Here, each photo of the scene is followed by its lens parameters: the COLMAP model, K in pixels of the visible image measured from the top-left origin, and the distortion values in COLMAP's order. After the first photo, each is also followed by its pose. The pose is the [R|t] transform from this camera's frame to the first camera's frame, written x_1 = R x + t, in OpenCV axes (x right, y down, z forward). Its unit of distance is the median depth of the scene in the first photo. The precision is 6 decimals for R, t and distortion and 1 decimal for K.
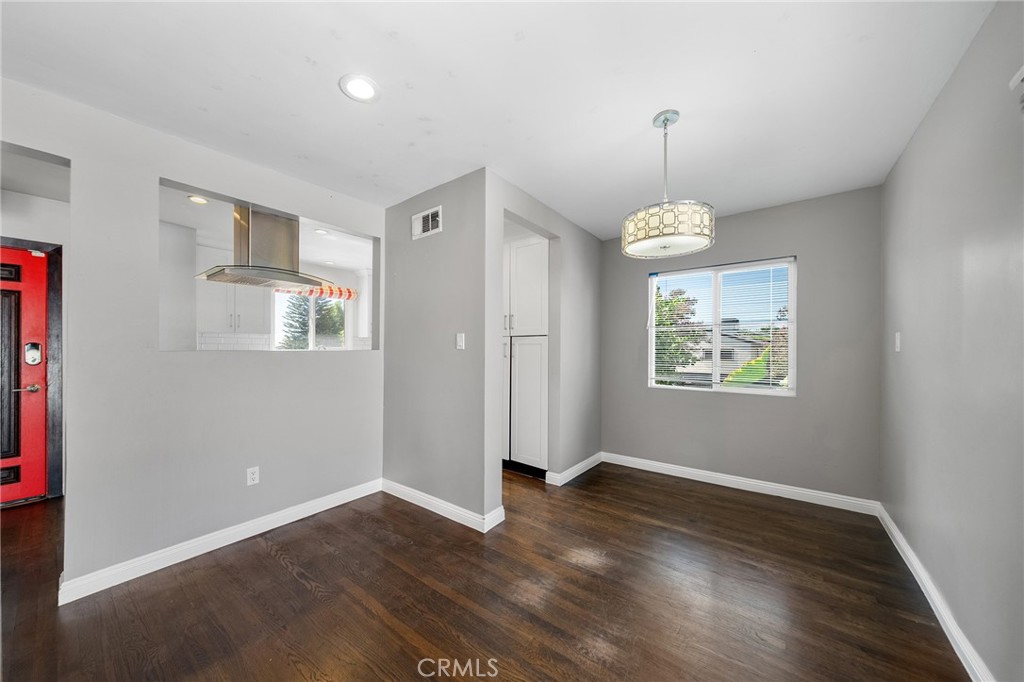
lens RADIAL K [[354.1, 0, 509.4], [0, 354.1, 350.8], [0, 0, 1]] dist [-0.000382, -0.000049]
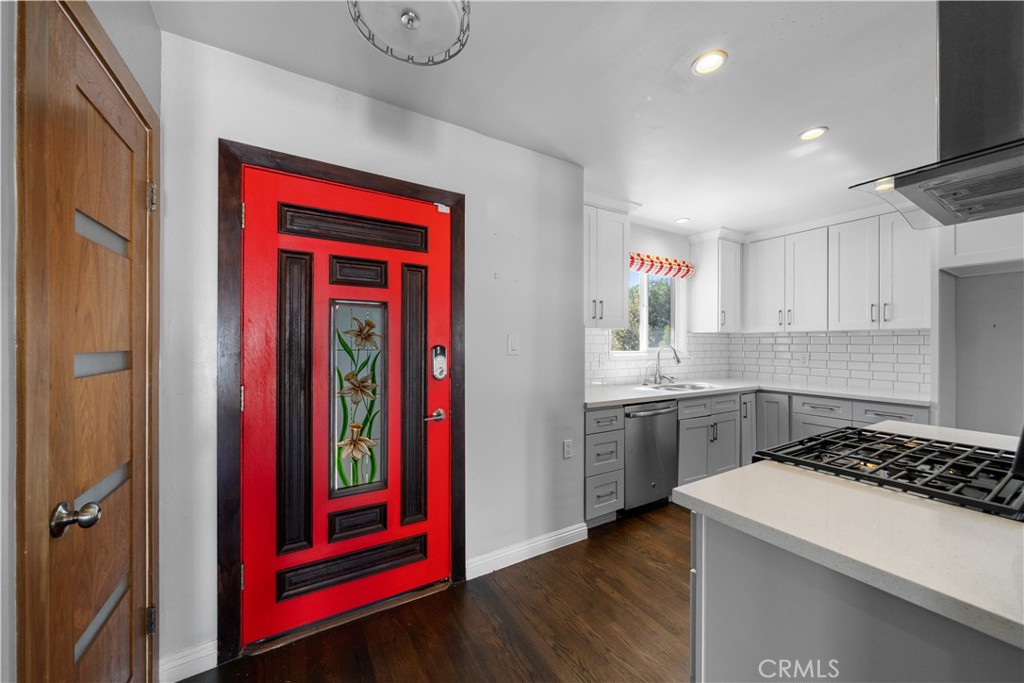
lens RADIAL K [[367.2, 0, 507.3], [0, 367.2, 343.7], [0, 0, 1]] dist [-0.000814, -0.000101]
pose [[0.922013, -0.000478, -0.387158, -0.968853], [0.000878, 0.999999, 0.000856, -0.026224], [0.387157, -0.001129, 0.922013, 0.425403]]
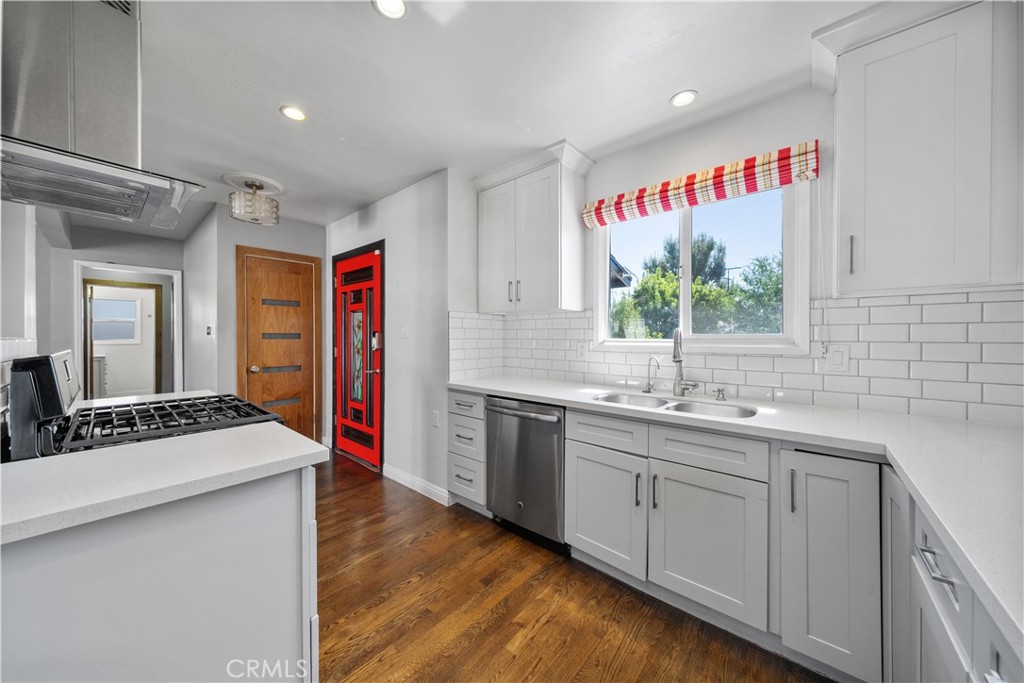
lens RADIAL K [[356.6, 0, 512.0], [0, 356.6, 341.5], [0, 0, 1]] dist [-0.000348, -0.000036]
pose [[-0.069949, 0.008167, -0.997517, -0.232165], [-0.001894, 0.999964, 0.008320, 0.000217], [0.997549, 0.002471, -0.069931, 1.521513]]
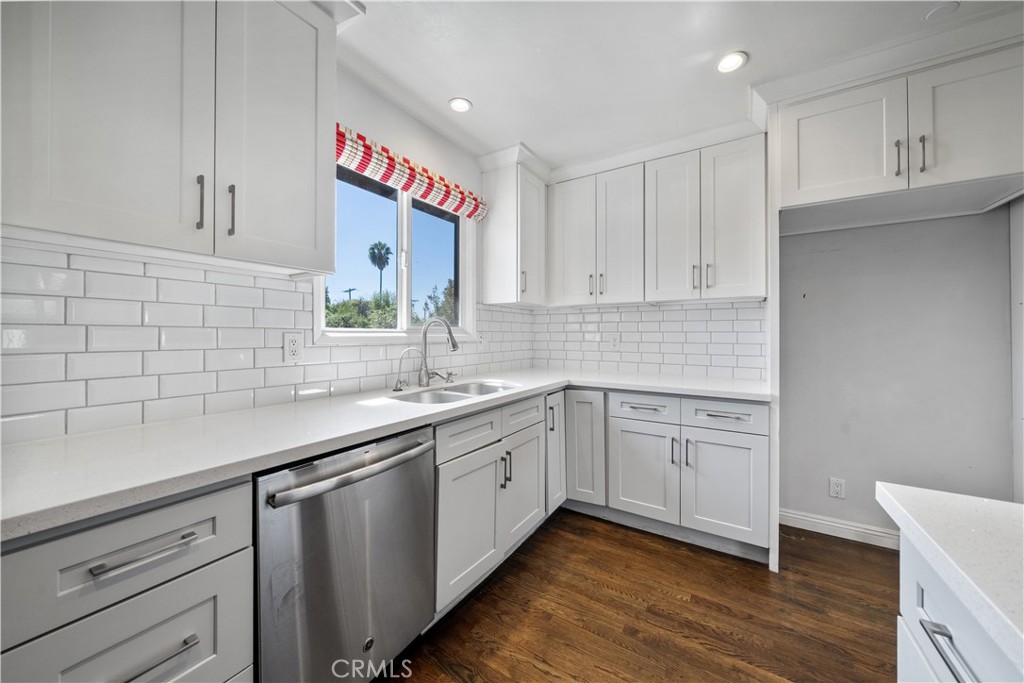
lens RADIAL K [[360.5, 0, 510.6], [0, 360.5, 333.8], [0, 0, 1]] dist [-0.002505, -0.000156]
pose [[0.997290, -0.001933, 0.073547, -0.859686], [0.001931, 0.999998, 0.000104, 0.010612], [-0.073548, 0.000039, 0.997292, 1.075913]]
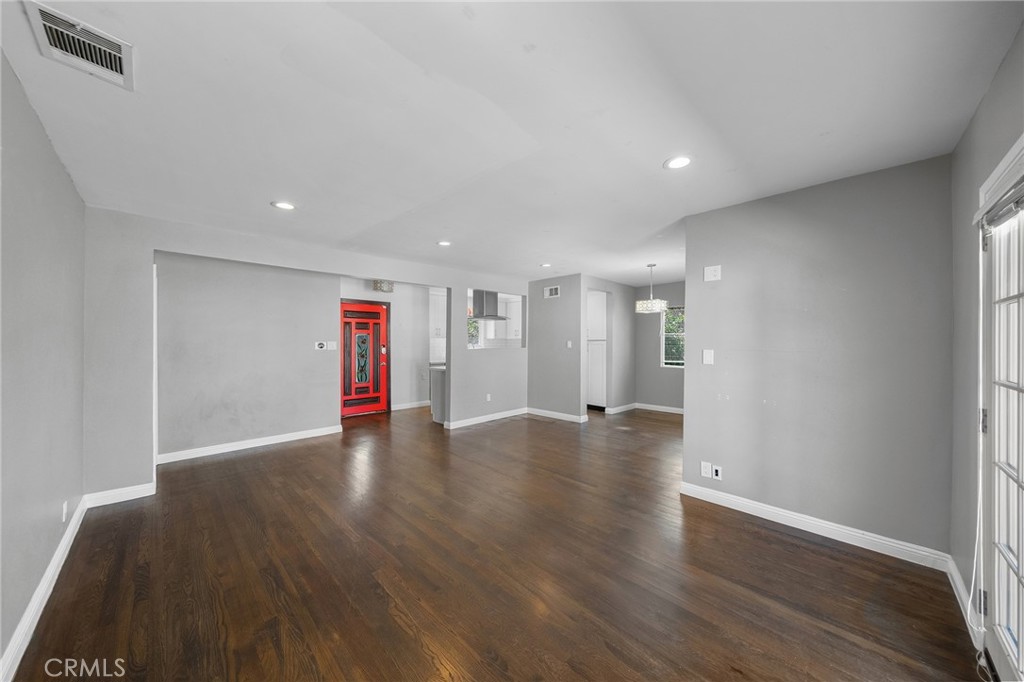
lens RADIAL K [[348.7, 0, 512.0], [0, 348.7, 341.0], [0, 0, 1]] dist [-0.000416, -0.000024]
pose [[0.990399, -0.003165, -0.138205, -0.169609], [0.003318, 0.999994, 0.000878, -0.046874], [0.138201, -0.001328, 0.990403, -1.194232]]
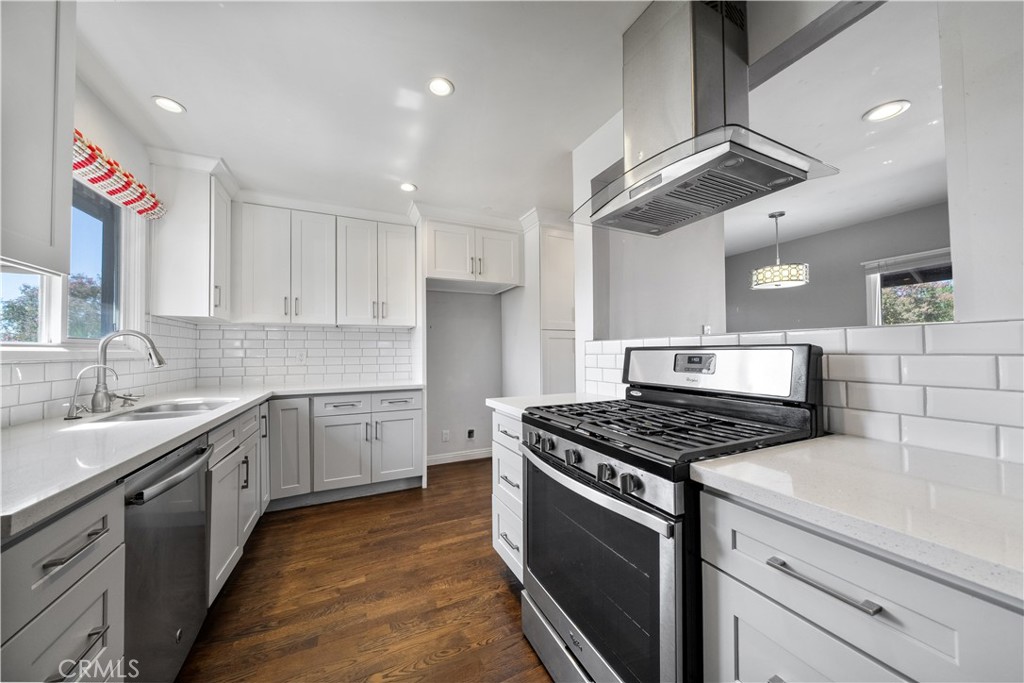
lens RADIAL K [[352.2, 0, 510.5], [0, 352.2, 345.5], [0, 0, 1]] dist [-0.001343, -0.000134]
pose [[0.472064, 0.009655, 0.881511, -1.176102], [0.008983, 0.999835, -0.015762, 0.020599], [-0.881518, 0.015359, 0.471900, 0.935387]]
